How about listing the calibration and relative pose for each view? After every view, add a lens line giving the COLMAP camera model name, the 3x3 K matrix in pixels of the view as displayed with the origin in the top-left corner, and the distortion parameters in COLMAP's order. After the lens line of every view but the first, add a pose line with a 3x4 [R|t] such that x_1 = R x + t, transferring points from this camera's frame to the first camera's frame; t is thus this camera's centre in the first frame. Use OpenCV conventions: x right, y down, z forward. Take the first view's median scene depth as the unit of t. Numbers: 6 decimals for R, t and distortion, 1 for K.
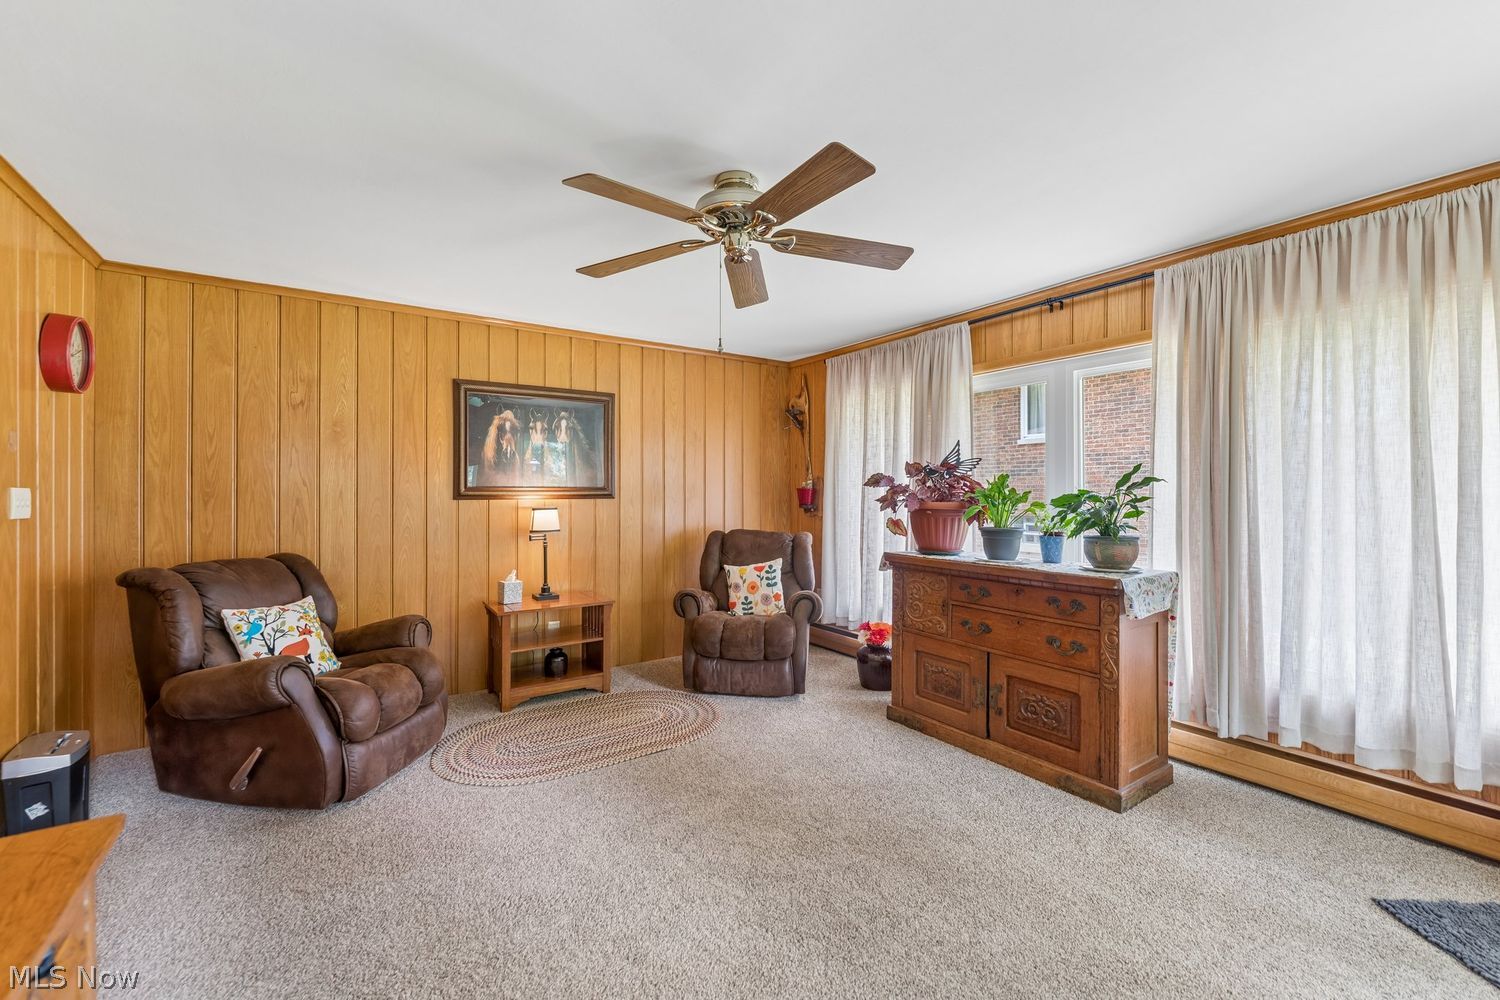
lens RADIAL K [[612.6, 0, 751.3], [0, 612.6, 494.3], [0, 0, 1]] dist [-0.000804, -0.000307]
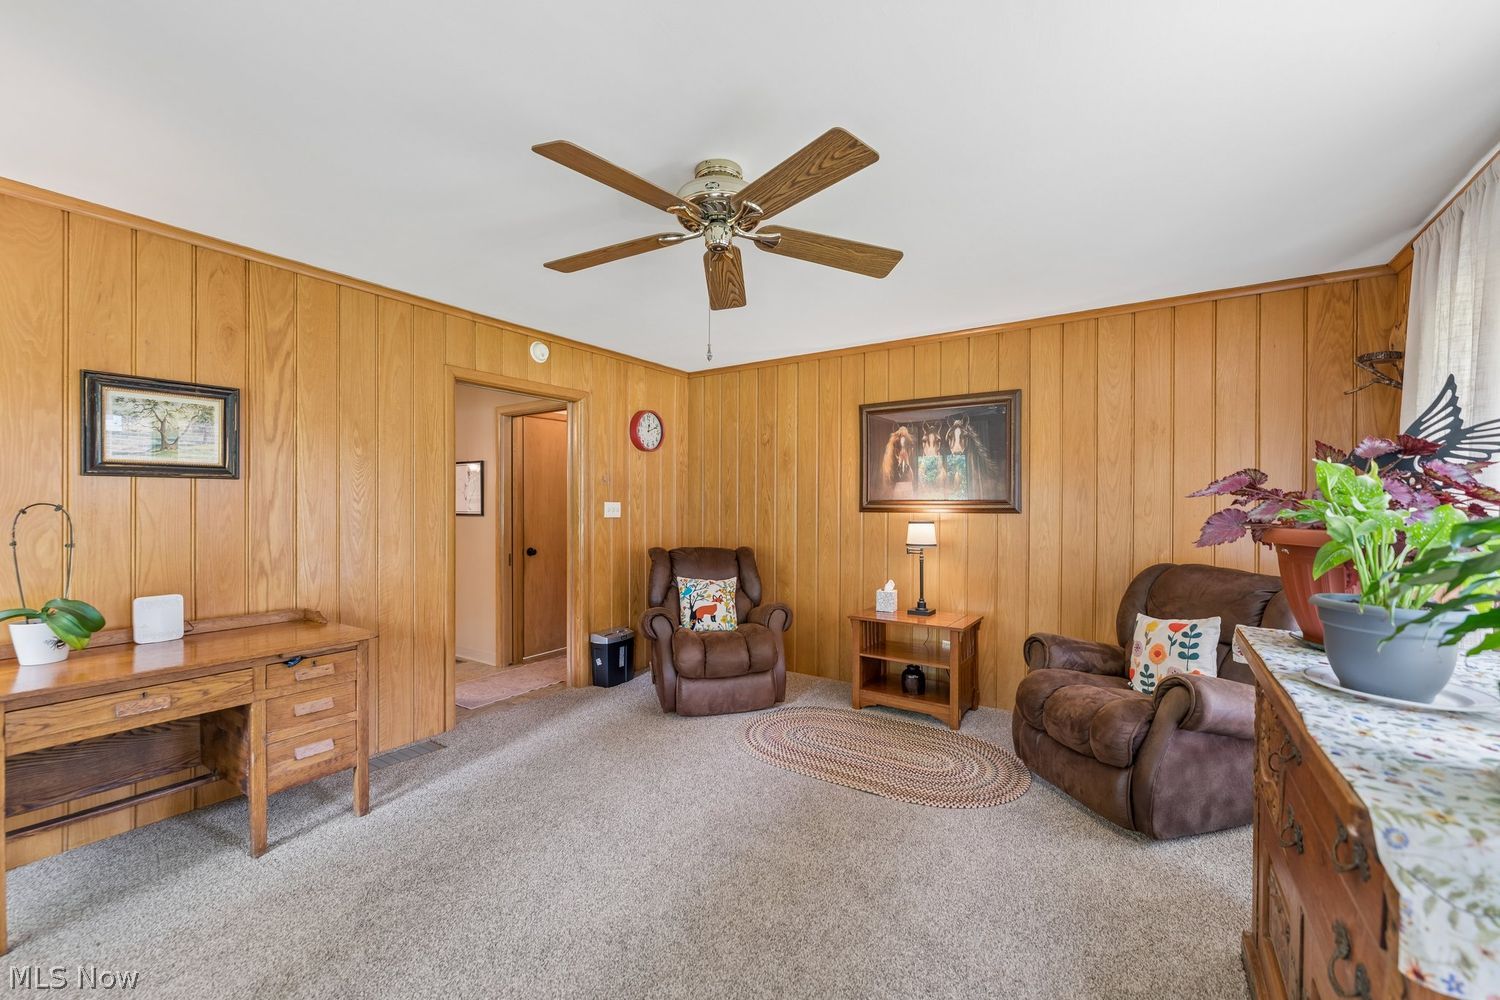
lens RADIAL K [[612.6, 0, 756.3], [0, 612.6, 510.5], [0, 0, 1]] dist [-0.000804, -0.000307]
pose [[0.373107, 0.010694, -0.927727, 0.512469], [-0.008161, 0.999933, 0.008244, -0.001628], [0.927753, 0.004495, 0.373169, 0.417849]]
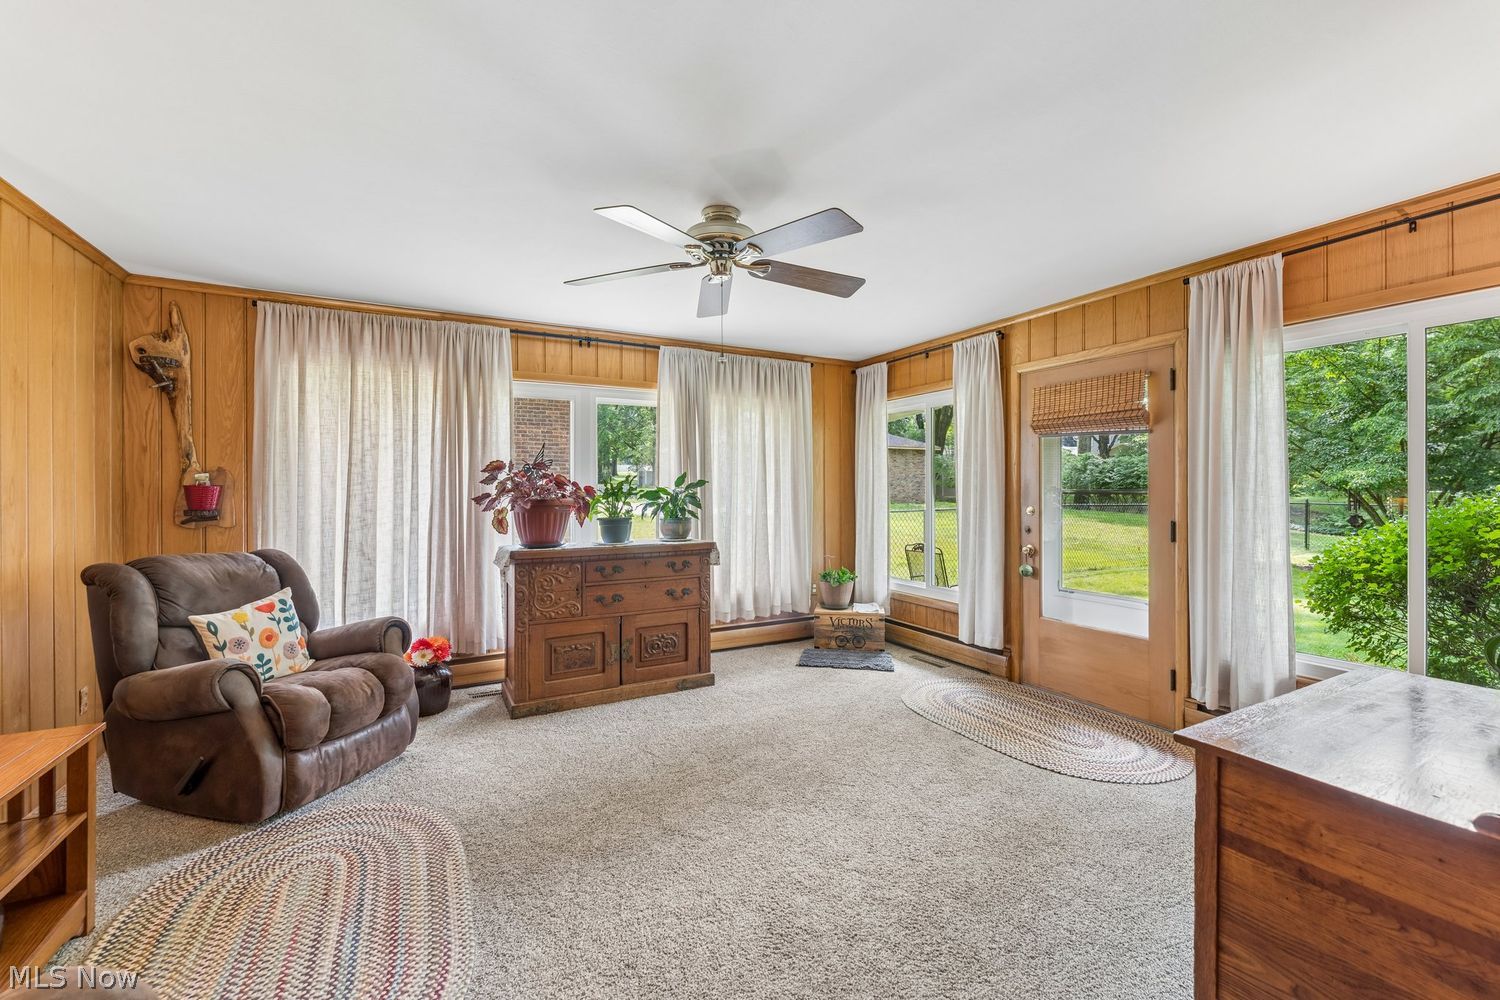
lens RADIAL K [[612.6, 0, 756.3], [0, 612.6, 485.2], [0, 0, 1]] dist [-0.000804, -0.000307]
pose [[0.098907, 0.002328, 0.995094, -0.682818], [0.006319, 0.999976, -0.002967, -0.005053], [-0.995077, 0.006581, 0.098890, 0.484927]]
